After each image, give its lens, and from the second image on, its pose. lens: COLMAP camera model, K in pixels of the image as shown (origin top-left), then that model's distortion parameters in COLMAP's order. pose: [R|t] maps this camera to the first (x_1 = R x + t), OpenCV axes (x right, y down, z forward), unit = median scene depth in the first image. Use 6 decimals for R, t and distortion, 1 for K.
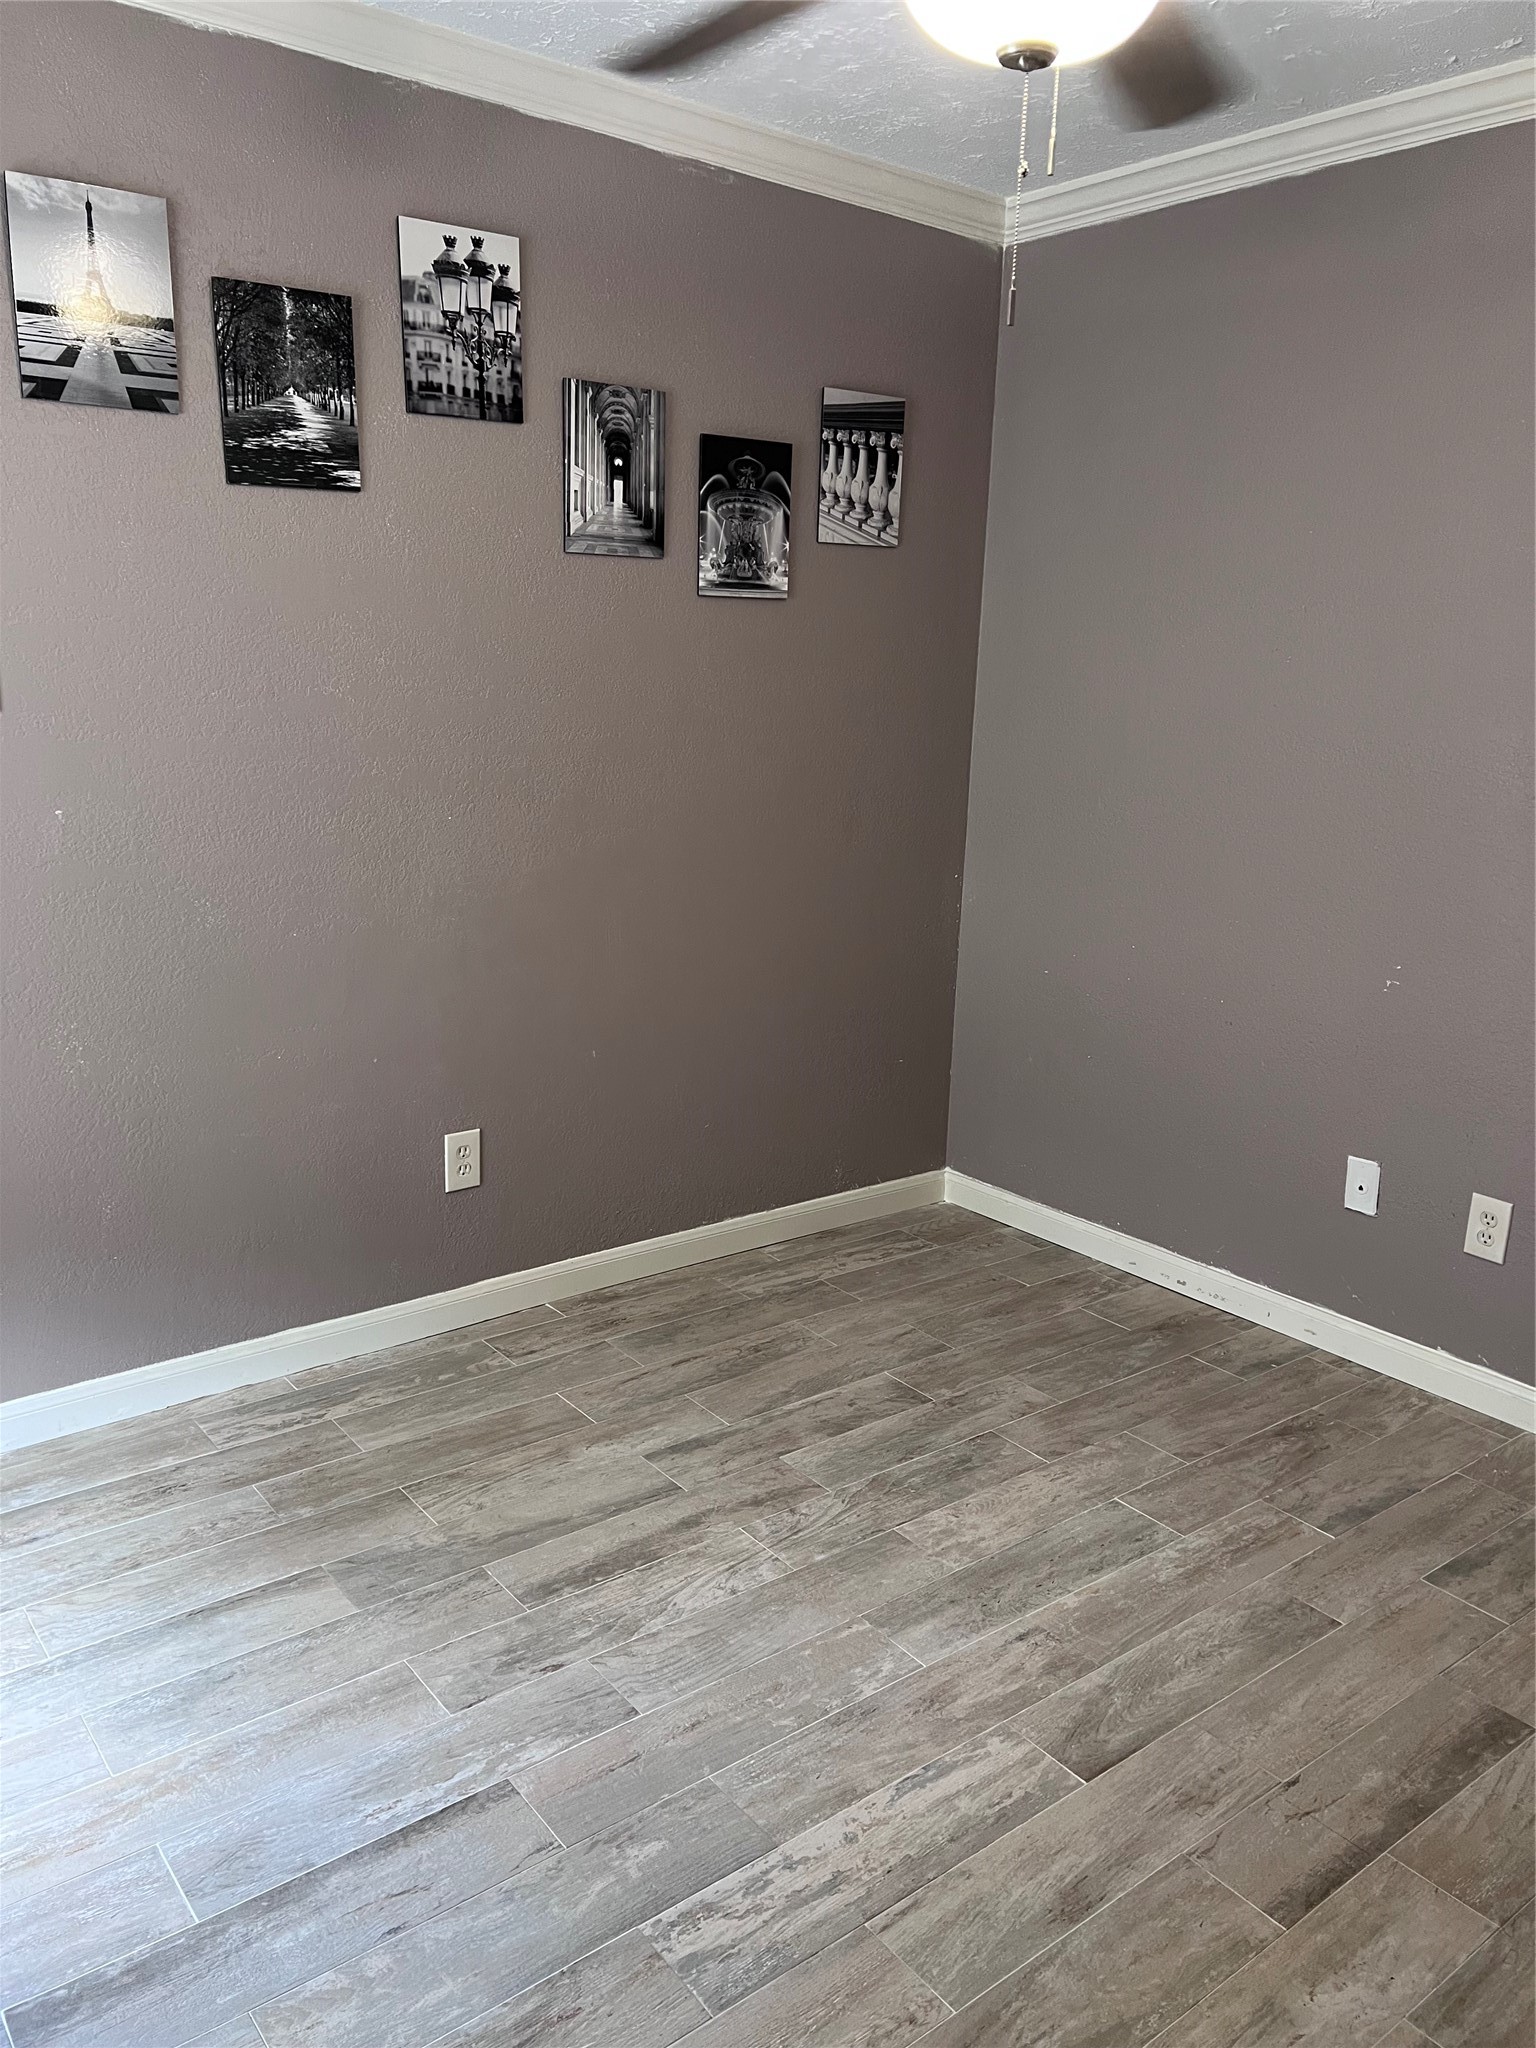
lens RADIAL K [[1543.7, 0, 766.6], [0, 1543.7, 1031.9], [0, 0, 1]] dist [0.018634, -0.031418]
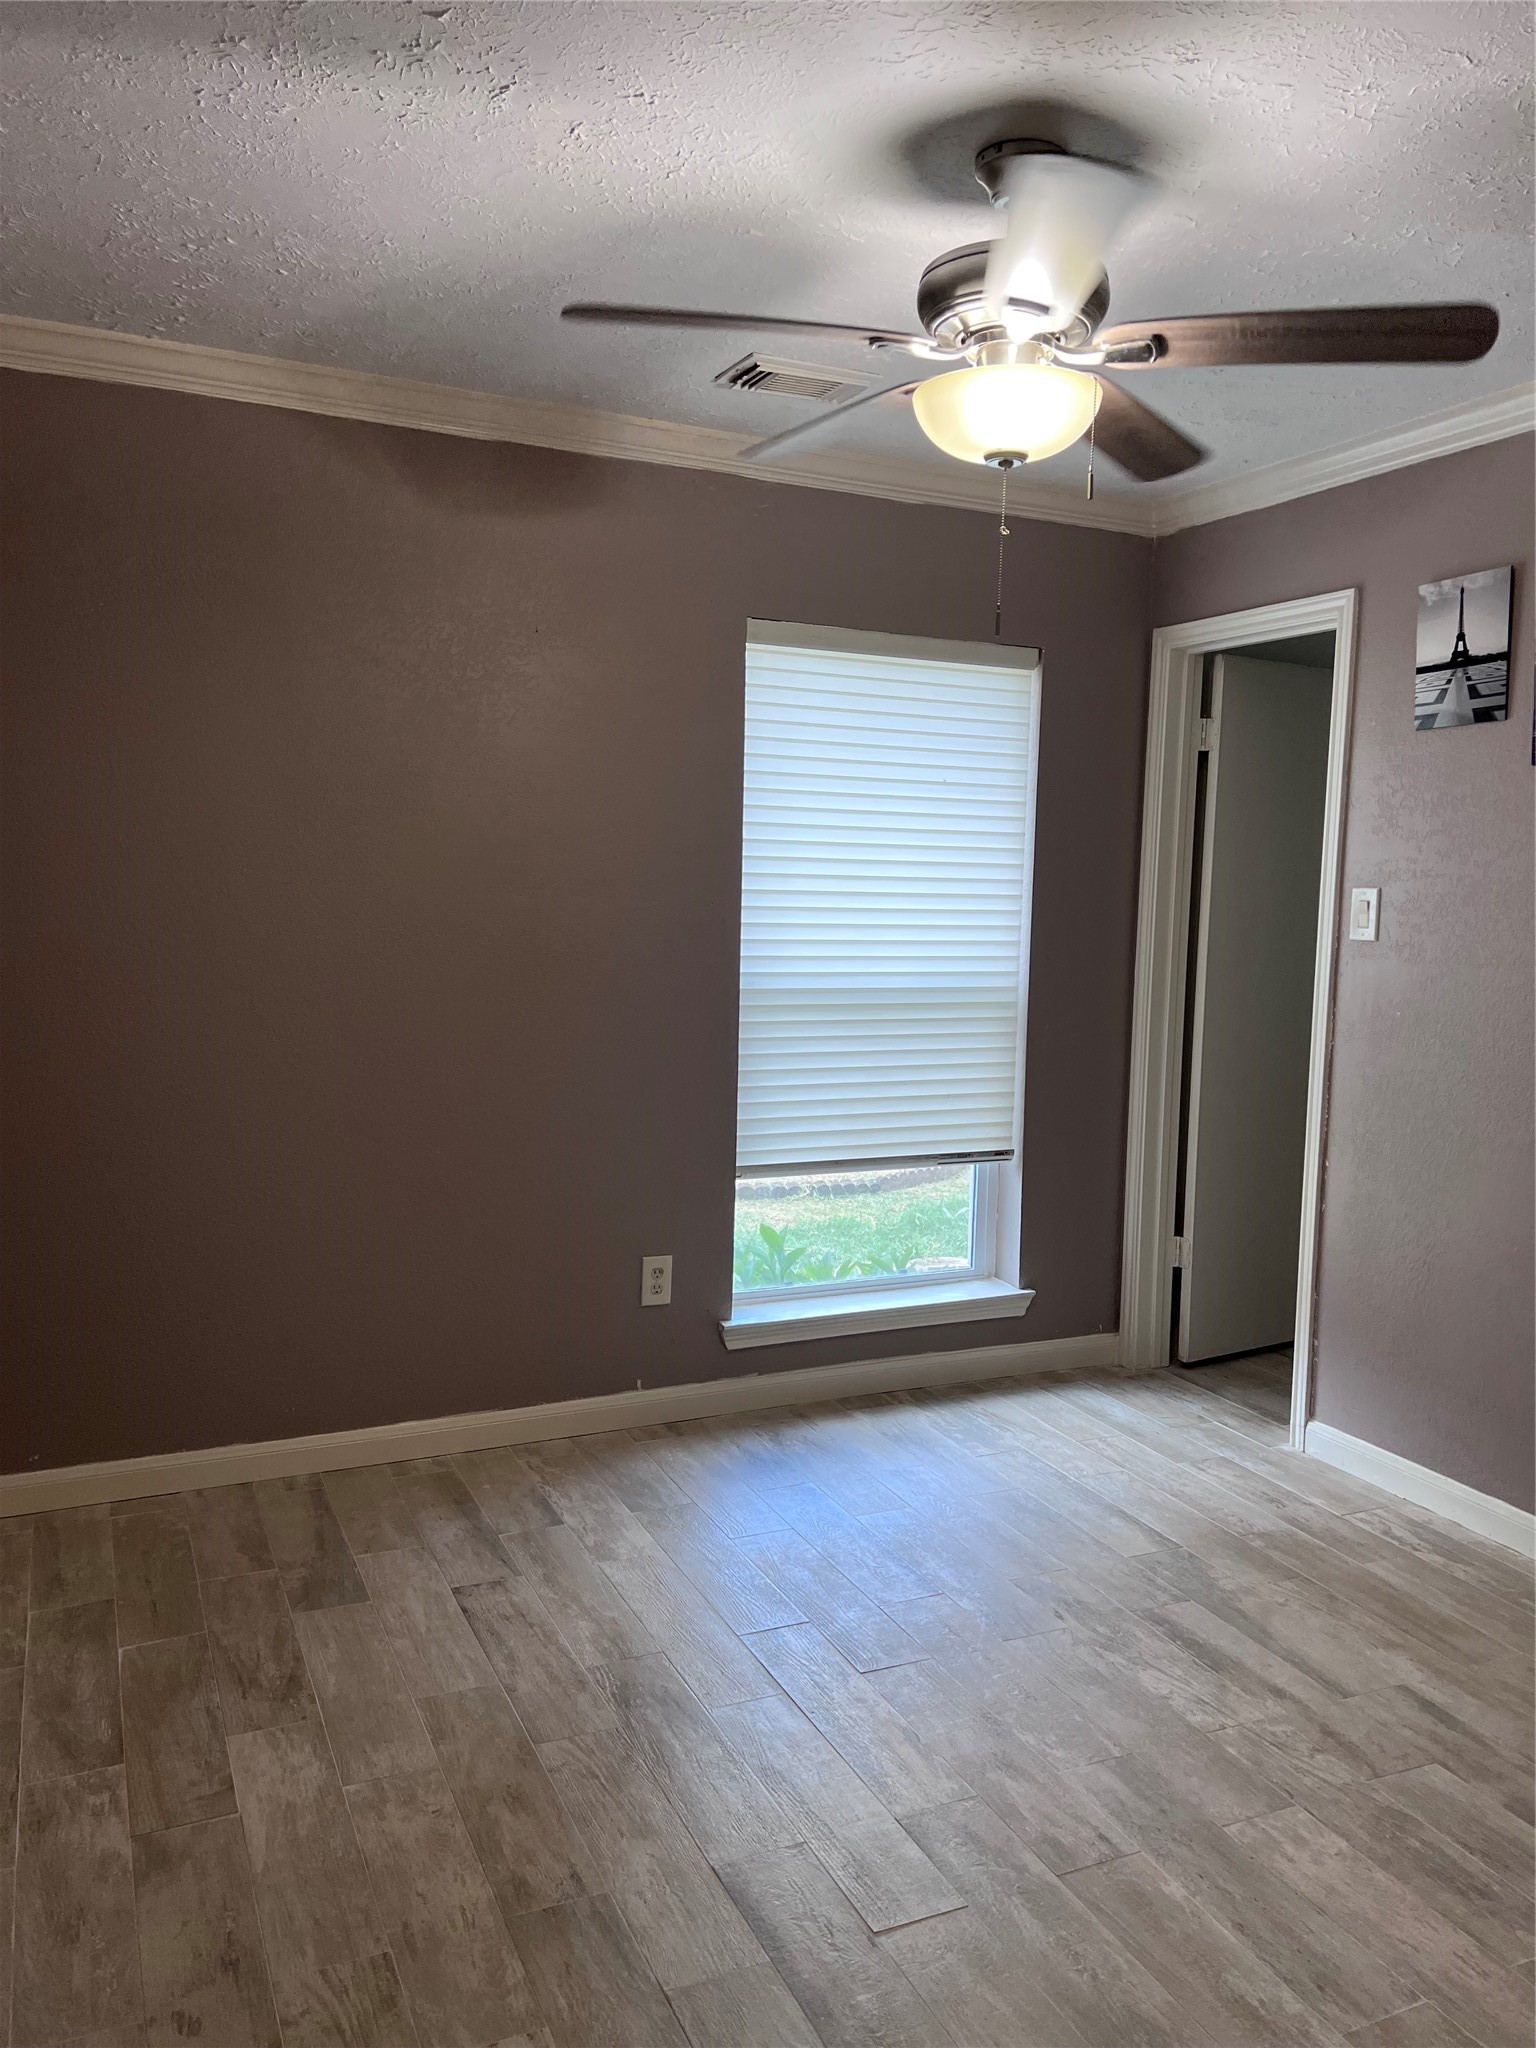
lens RADIAL K [[1543.7, 0, 775.2], [0, 1543.7, 1020.9], [0, 0, 1]] dist [0.018634, -0.031418]
pose [[-0.232017, 0.053553, -0.971236, 1.047913], [-0.263754, 0.957613, 0.115810, -0.152900], [0.936270, 0.283037, -0.208058, 0.789244]]
